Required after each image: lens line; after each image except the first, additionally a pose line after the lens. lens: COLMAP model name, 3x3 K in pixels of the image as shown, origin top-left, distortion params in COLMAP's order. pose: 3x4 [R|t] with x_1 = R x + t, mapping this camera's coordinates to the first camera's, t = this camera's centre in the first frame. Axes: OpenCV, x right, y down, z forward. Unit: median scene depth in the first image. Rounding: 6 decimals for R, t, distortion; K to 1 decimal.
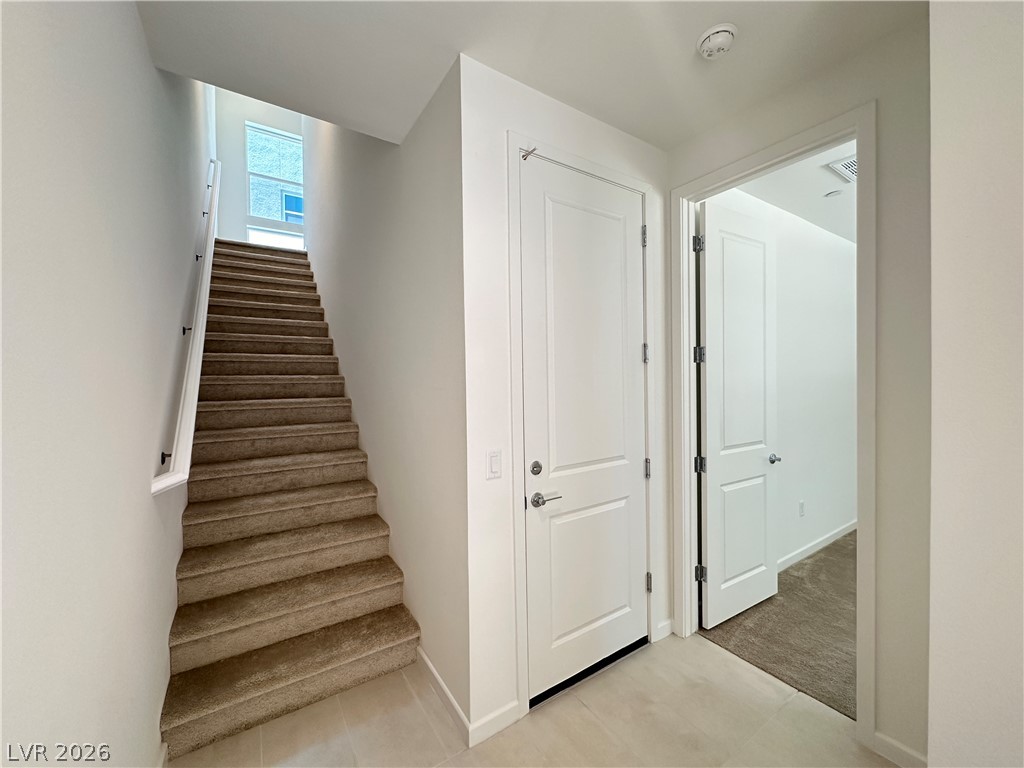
lens RADIAL K [[405.8, 0, 512.0], [0, 405.8, 384.0], [0, 0, 1]] dist [-0.000181, -0.000109]
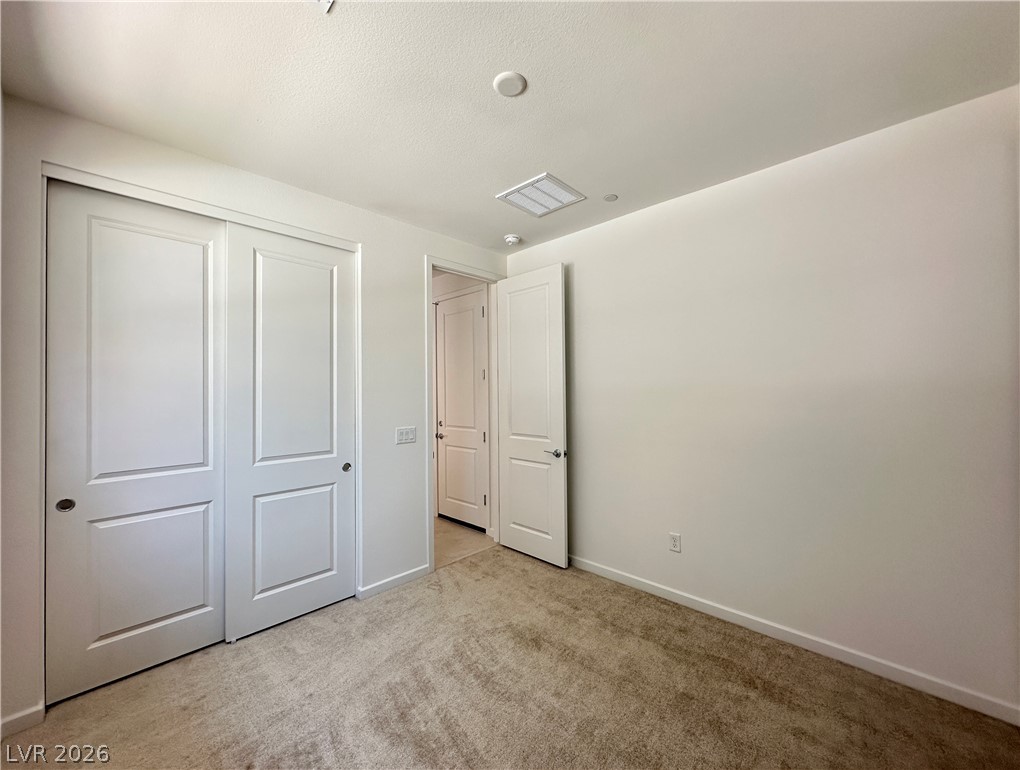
lens RADIAL K [[404.2, 0, 510.0], [0, 404.2, 385.0], [0, 0, 1]] dist [-0.000181, -0.000109]
pose [[0.221470, -0.005278, -0.975153, 2.543966], [-0.011693, 0.999899, -0.008068, -0.016787], [0.975097, 0.013189, 0.221386, 0.831356]]
